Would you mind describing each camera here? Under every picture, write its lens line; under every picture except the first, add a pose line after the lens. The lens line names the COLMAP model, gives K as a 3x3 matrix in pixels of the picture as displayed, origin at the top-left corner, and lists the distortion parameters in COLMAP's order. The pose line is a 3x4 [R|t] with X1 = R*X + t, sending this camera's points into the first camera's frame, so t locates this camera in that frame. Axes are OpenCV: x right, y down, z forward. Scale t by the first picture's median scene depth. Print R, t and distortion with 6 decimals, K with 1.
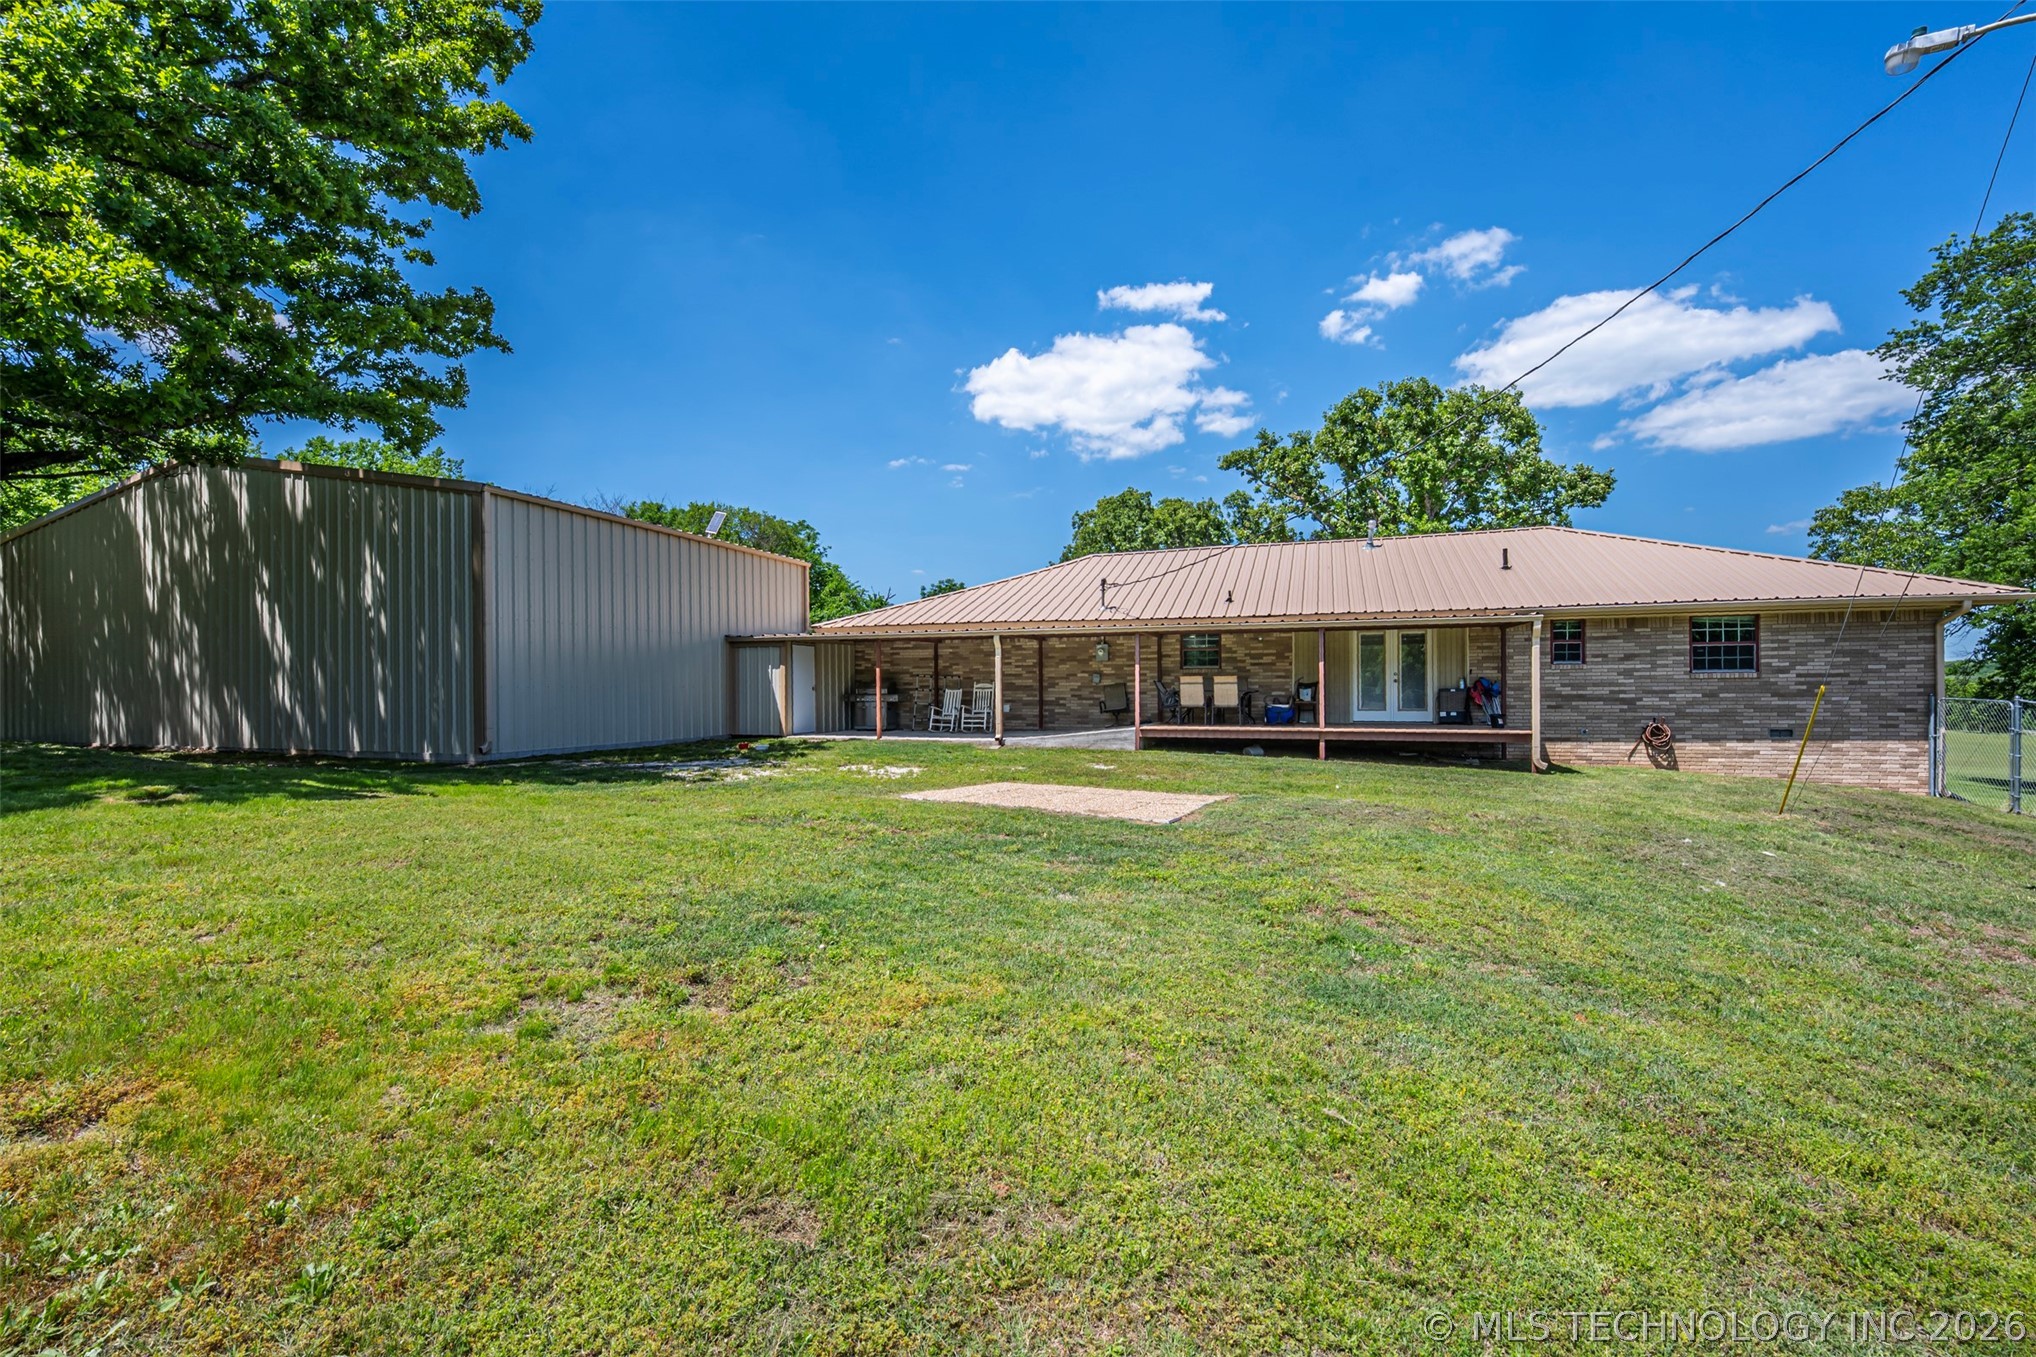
lens RADIAL K [[847.5, 0, 1015.6], [0, 847.5, 685.3], [0, 0, 1]] dist [-0.010210, -0.001951]
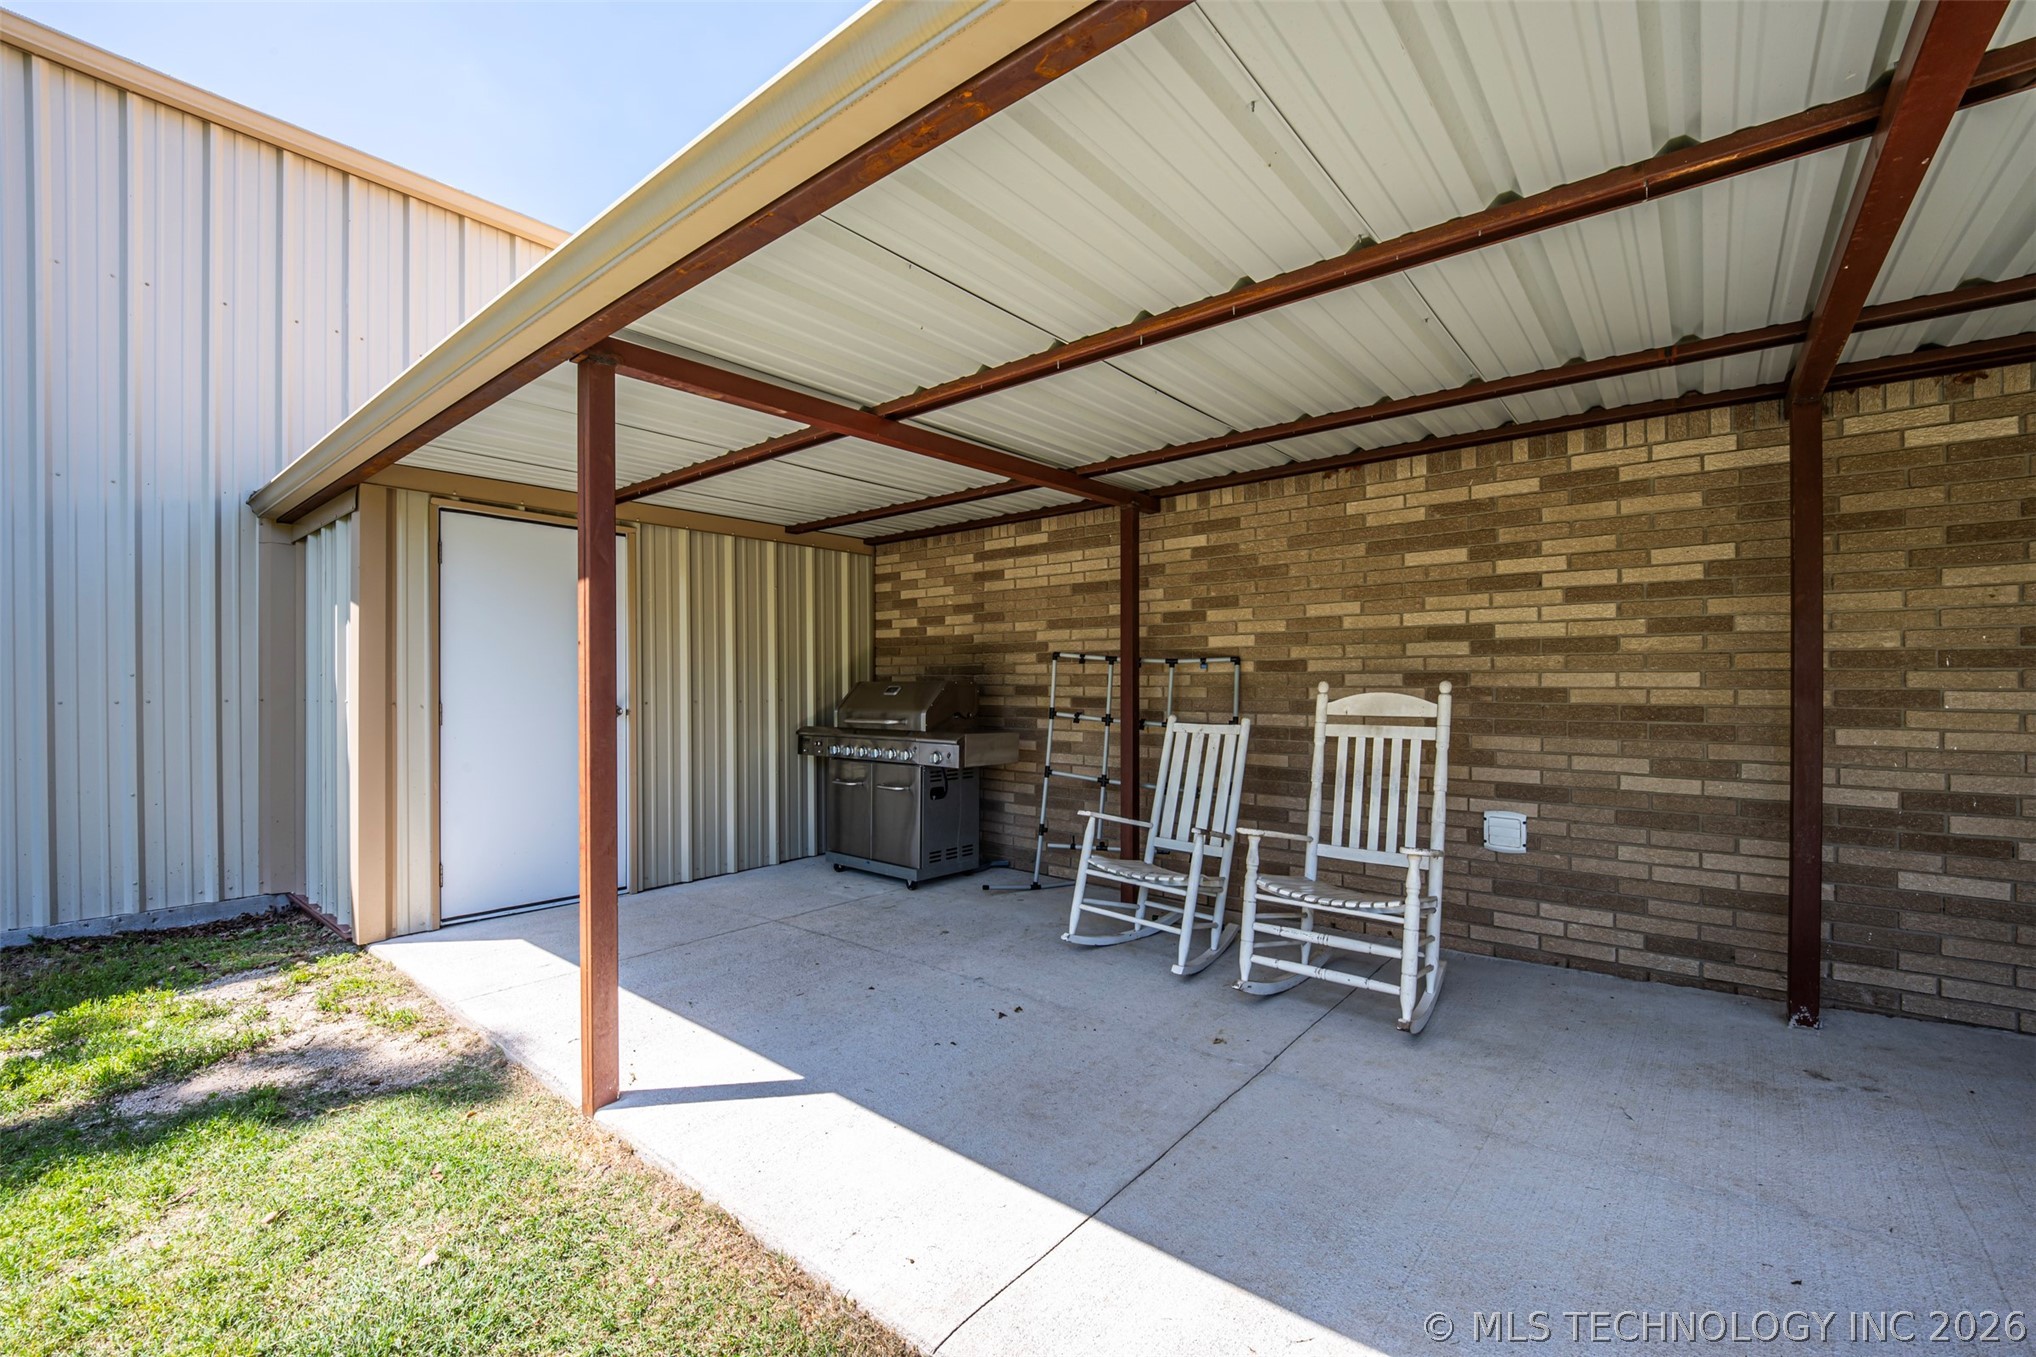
lens RADIAL K [[847.5, 0, 1005.7], [0, 847.5, 689.0], [0, 0, 1]] dist [-0.010210, -0.001951]
pose [[0.934303, 0.002443, -0.356473, -0.046384], [-0.000243, 0.999981, 0.006215, -0.003924], [0.356481, -0.005720, 0.934285, 0.798114]]
